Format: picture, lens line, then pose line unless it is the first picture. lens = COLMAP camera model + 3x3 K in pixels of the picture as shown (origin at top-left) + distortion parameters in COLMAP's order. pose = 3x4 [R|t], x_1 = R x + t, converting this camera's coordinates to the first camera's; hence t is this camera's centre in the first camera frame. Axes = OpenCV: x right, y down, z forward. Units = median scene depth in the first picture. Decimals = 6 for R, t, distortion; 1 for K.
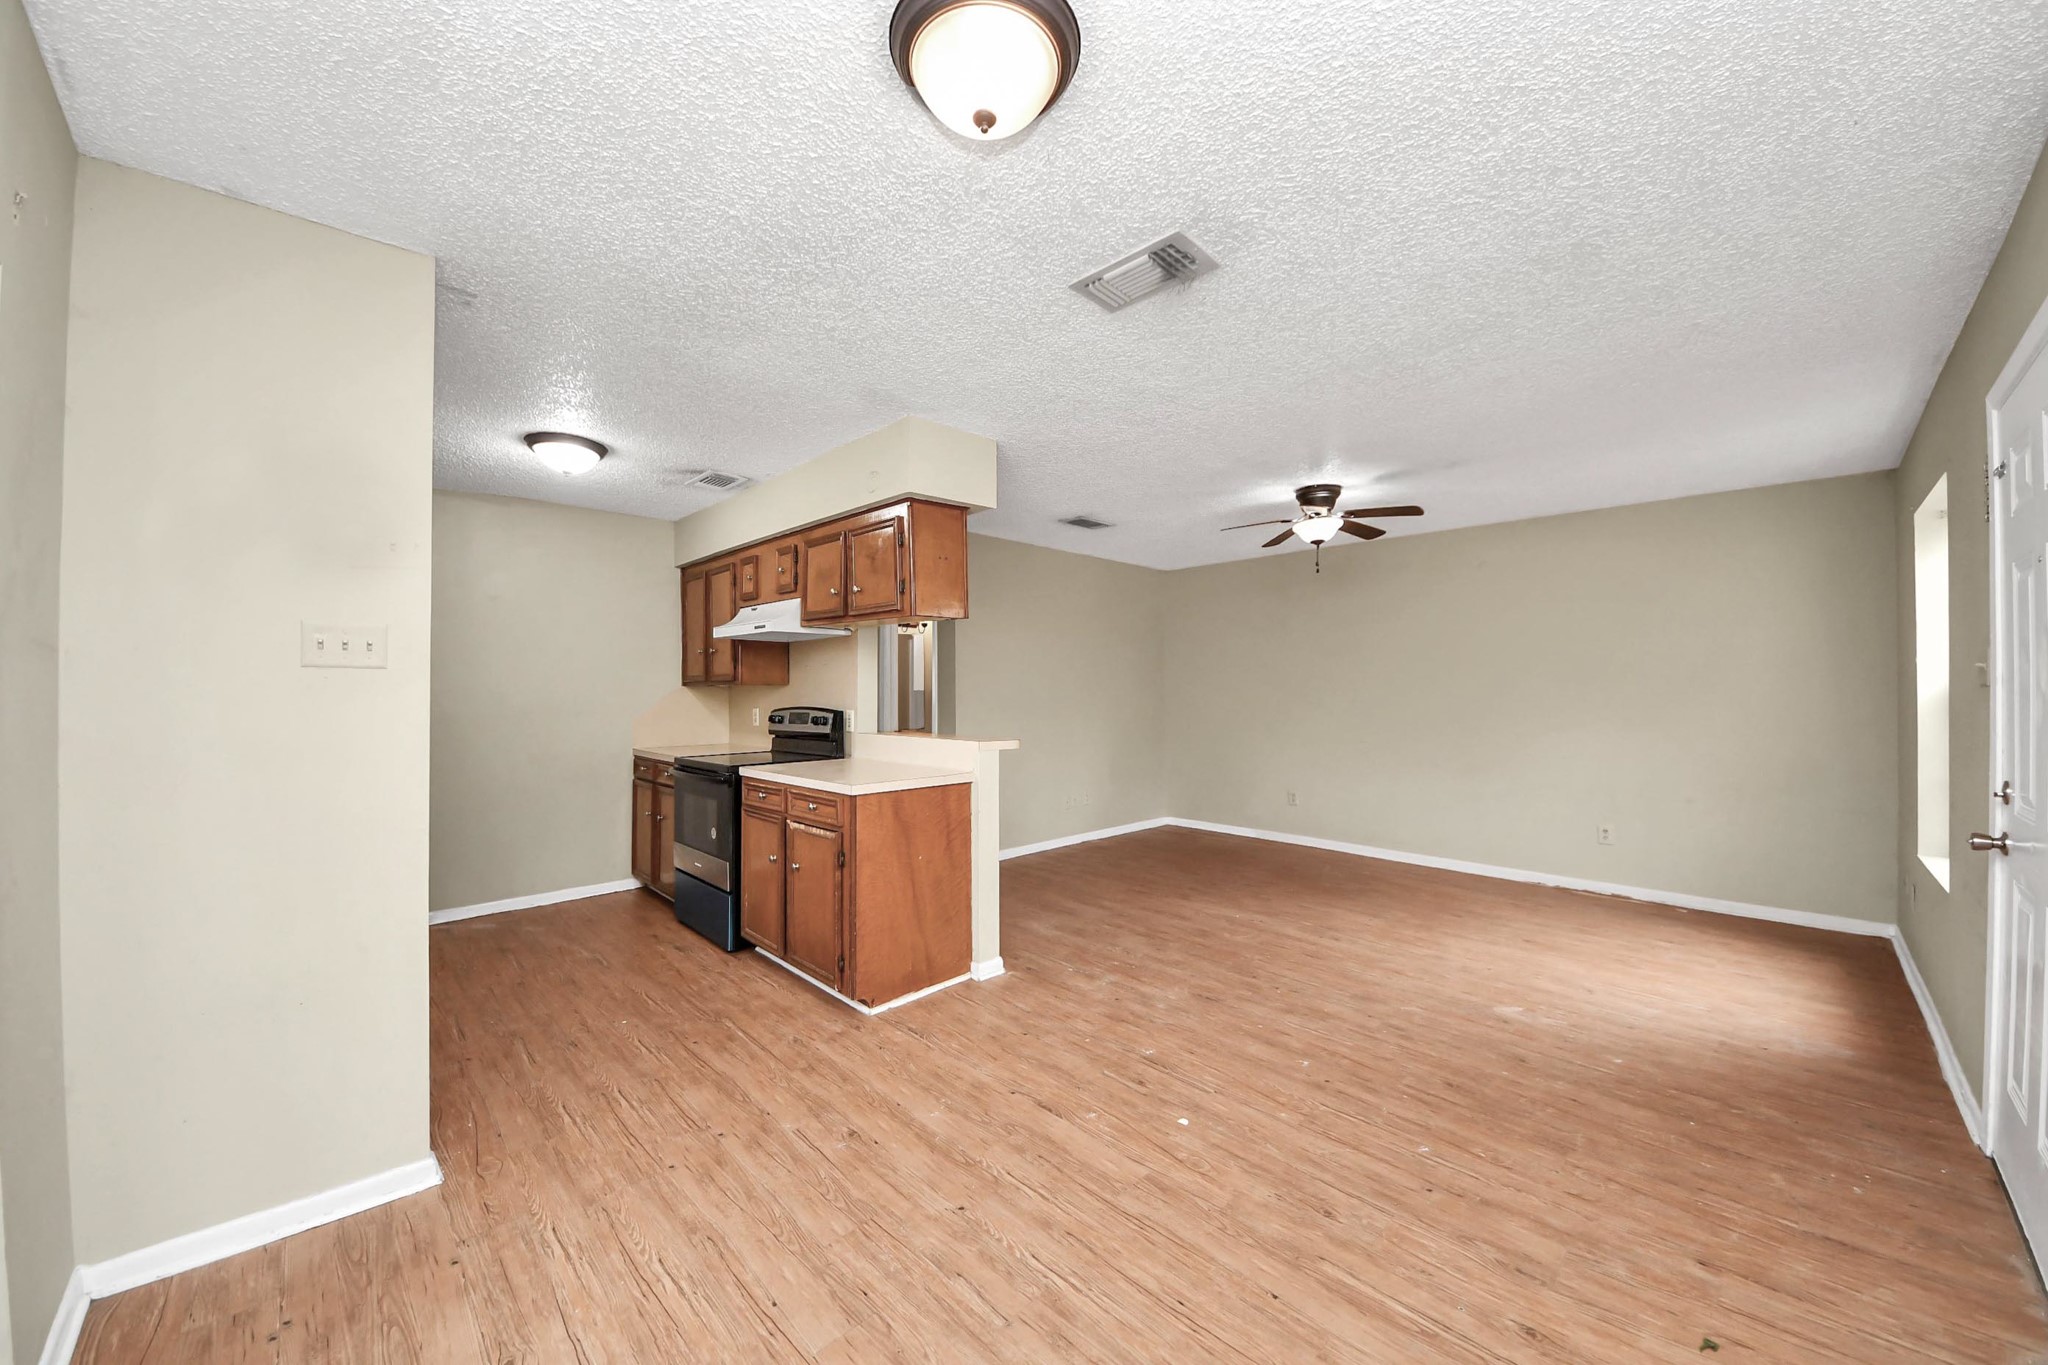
lens RADIAL K [[734.3, 0, 1004.7], [0, 734.3, 683.7], [0, 0, 1]] dist [0.022435, -0.017833]
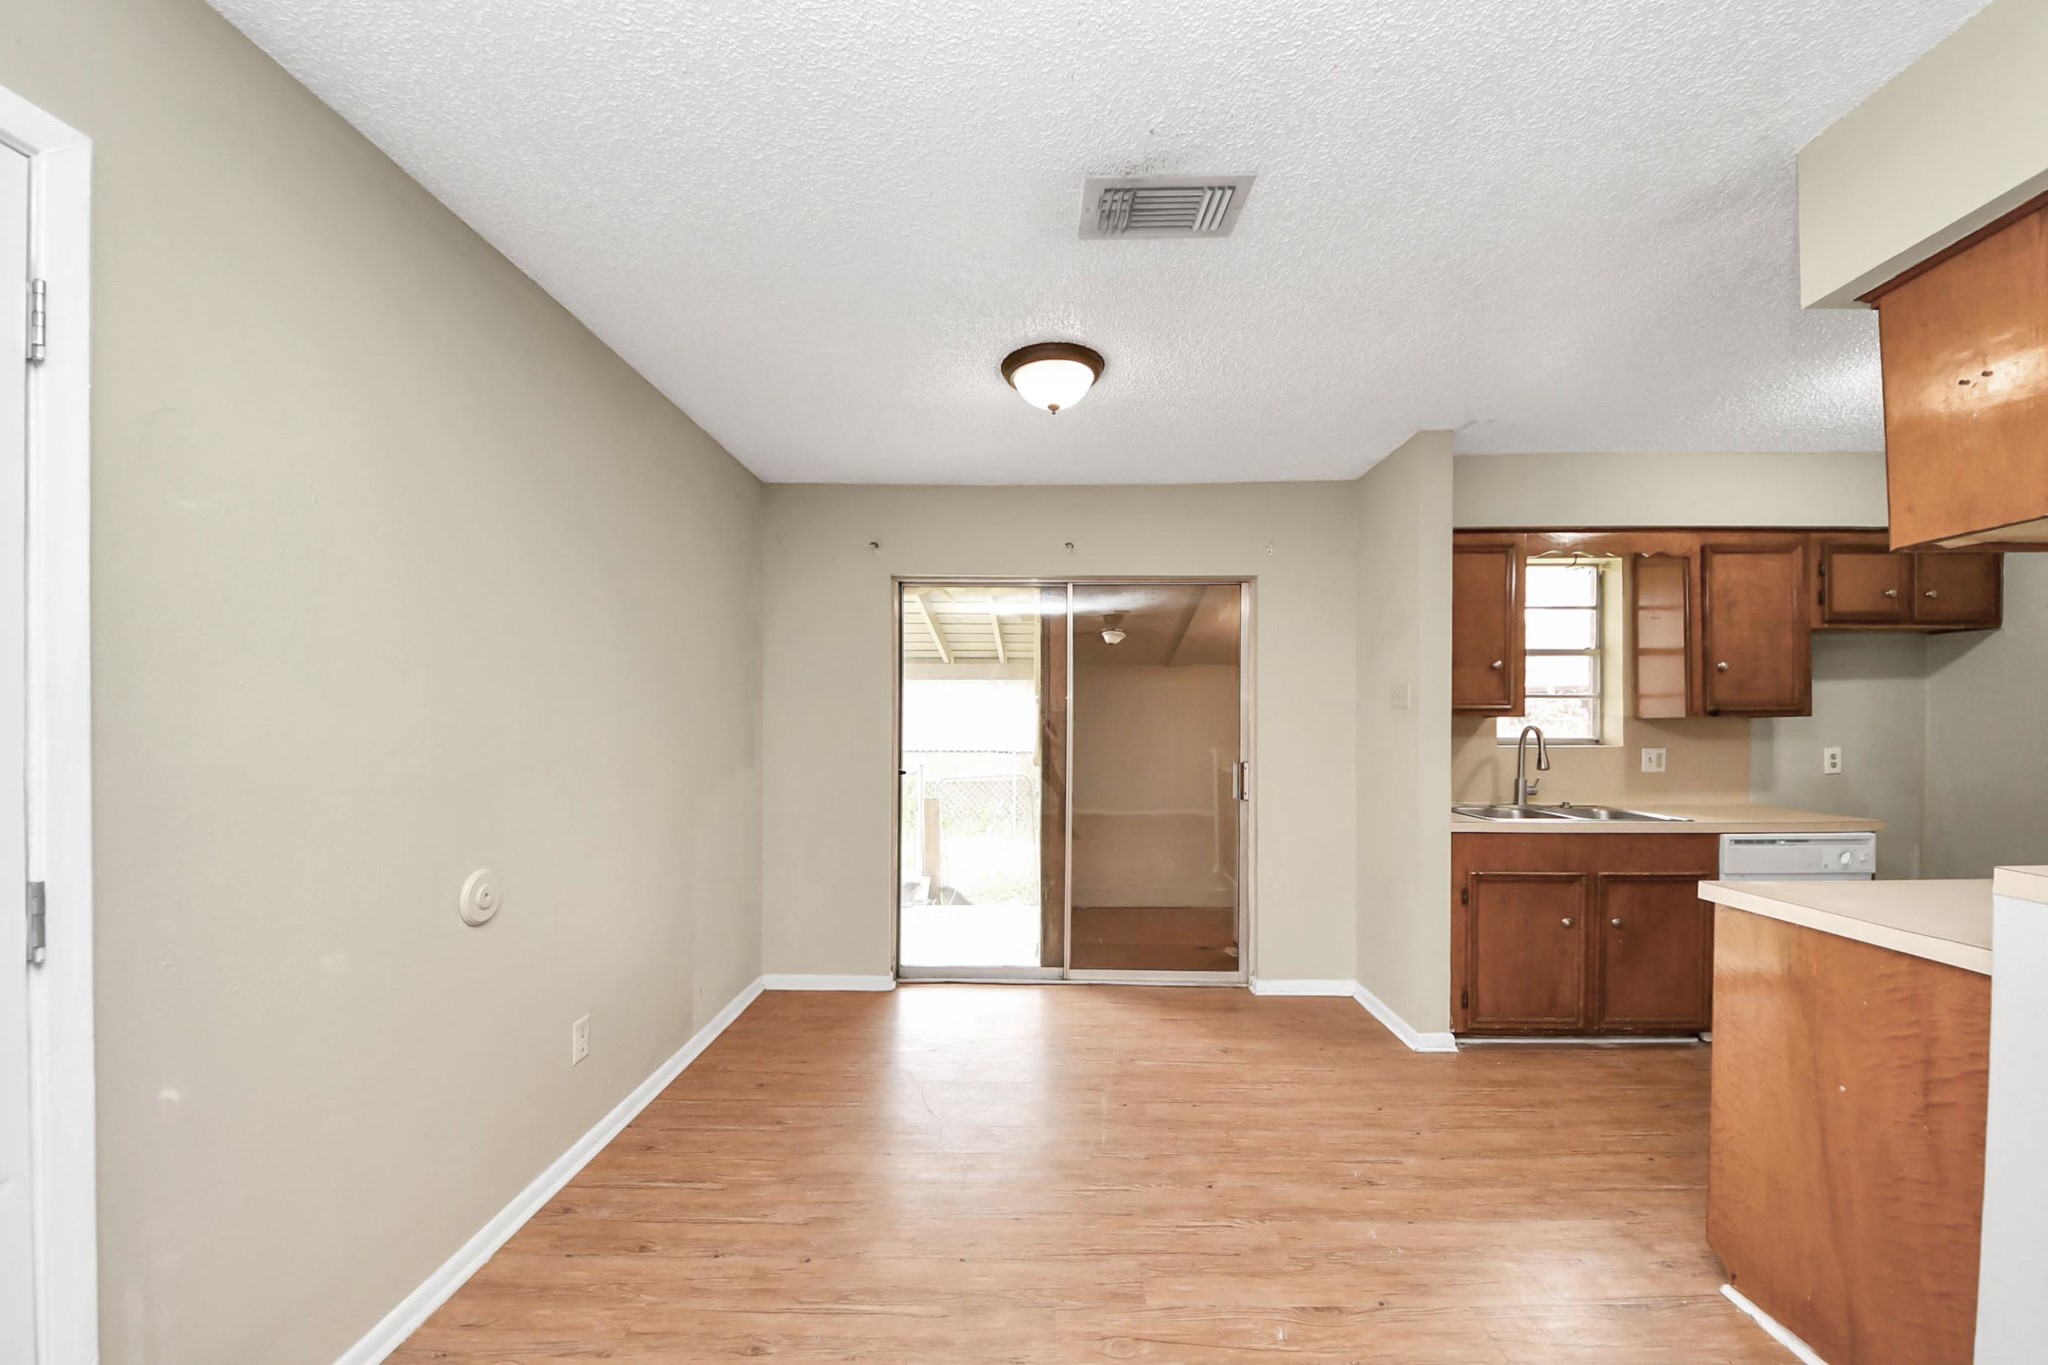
lens RADIAL K [[788.8, 0, 1020.6], [0, 788.8, 724.4], [0, 0, 1]] dist [0.027526, -0.023327]
pose [[-0.694665, 0.009055, -0.719277, 0.491329], [0.010567, 0.999941, 0.002383, 0.001026], [0.719256, -0.005945, -0.694720, 0.802379]]
